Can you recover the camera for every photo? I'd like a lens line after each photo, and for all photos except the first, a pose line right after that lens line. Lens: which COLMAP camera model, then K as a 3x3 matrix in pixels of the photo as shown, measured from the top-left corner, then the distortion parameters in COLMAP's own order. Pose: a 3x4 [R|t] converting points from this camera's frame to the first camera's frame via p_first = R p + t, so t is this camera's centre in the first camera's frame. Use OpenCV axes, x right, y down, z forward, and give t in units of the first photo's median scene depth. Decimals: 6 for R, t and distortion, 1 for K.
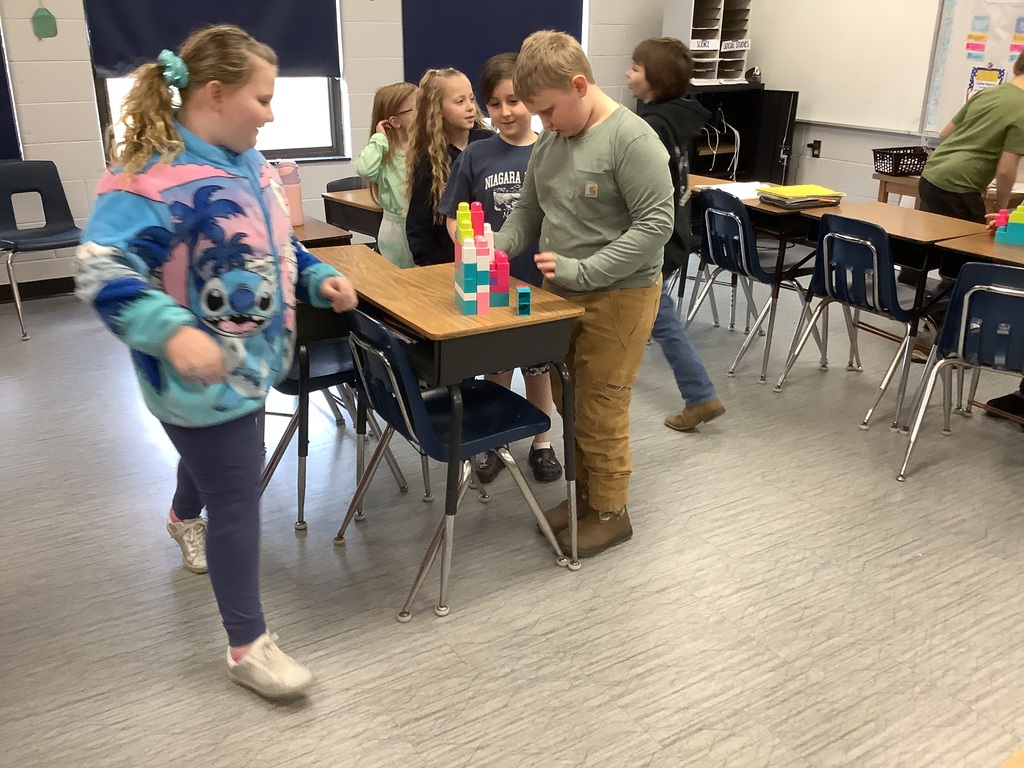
lens RADIAL K [[927.3, 0, 512.0], [0, 927.3, 384.0], [0, 0, 1]] dist [0.068543, -0.132872]
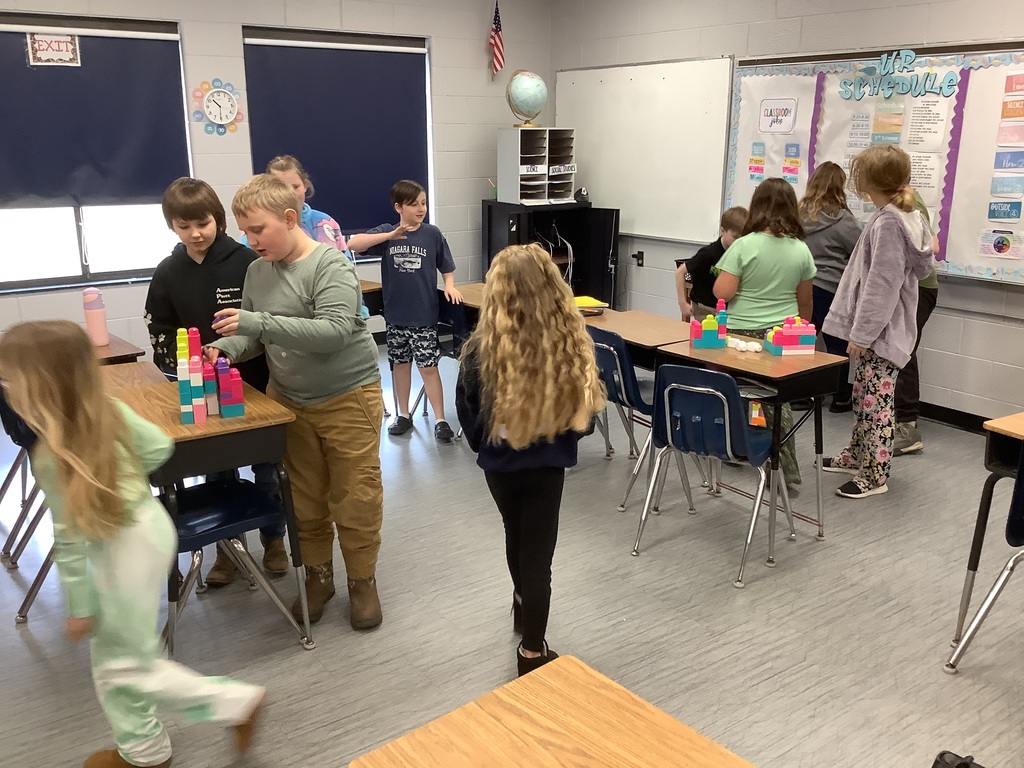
lens RADIAL K [[917.4, 0, 512.0], [0, 917.4, 384.0], [0, 0, 1]] dist [0.119753, -0.246431]
pose [[0.997705, -0.028681, 0.061333, 0.184128], [0.034860, 0.994154, -0.102185, 0.005200], [-0.058044, 0.104089, 0.992873, -0.112846]]
